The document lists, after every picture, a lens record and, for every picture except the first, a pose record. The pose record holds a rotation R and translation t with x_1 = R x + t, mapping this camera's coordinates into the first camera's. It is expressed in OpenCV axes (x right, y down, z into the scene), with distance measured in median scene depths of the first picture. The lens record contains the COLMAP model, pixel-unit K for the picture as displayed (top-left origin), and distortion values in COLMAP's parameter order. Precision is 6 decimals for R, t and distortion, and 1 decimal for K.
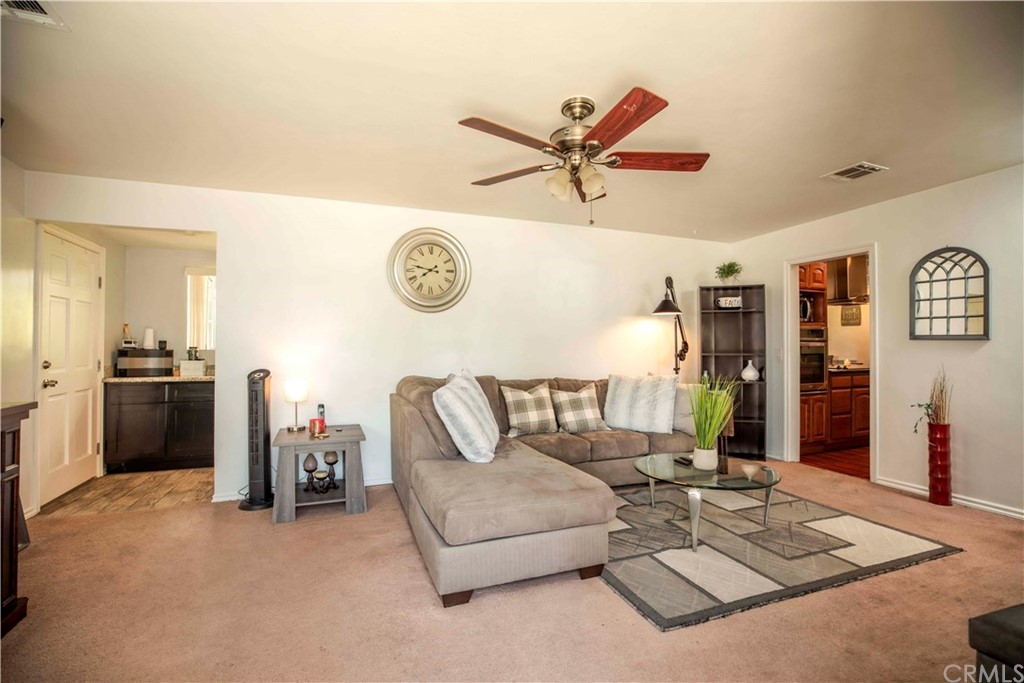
lens RADIAL K [[470.5, 0, 512.0], [0, 470.5, 341.5], [0, 0, 1]] dist [-0.039585, 0.013326]
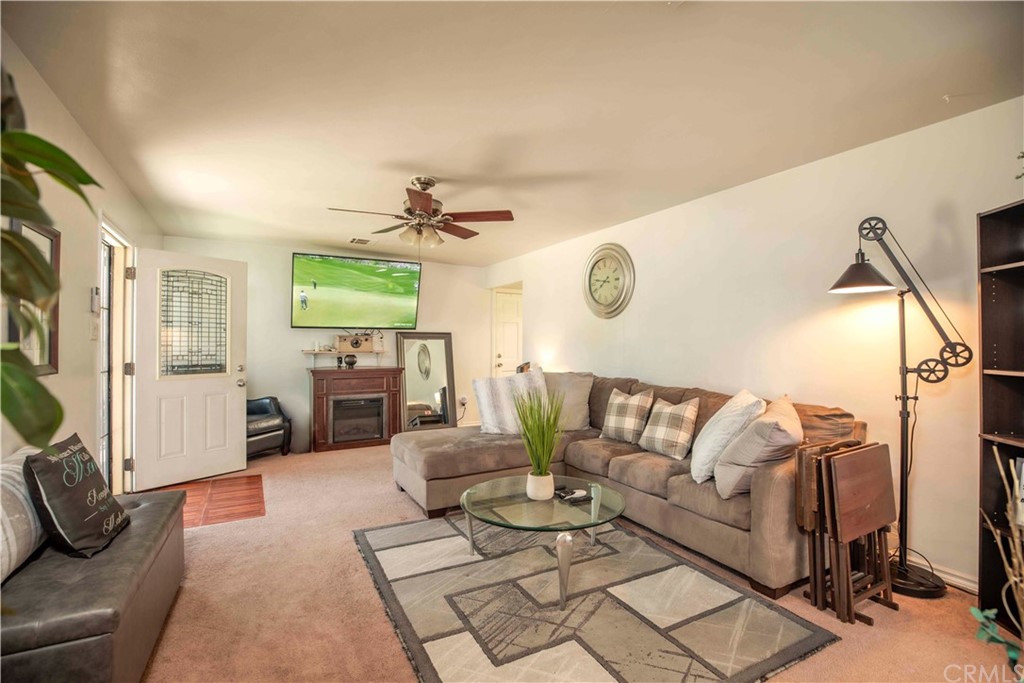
lens RADIAL K [[470.5, 0, 512.0], [0, 470.5, 341.5], [0, 0, 1]] dist [-0.039585, 0.013326]
pose [[0.126114, -0.006262, -0.991996, 1.293281], [0.014943, 0.999879, -0.004412, -0.006241], [0.991903, -0.014267, 0.126193, 0.880705]]
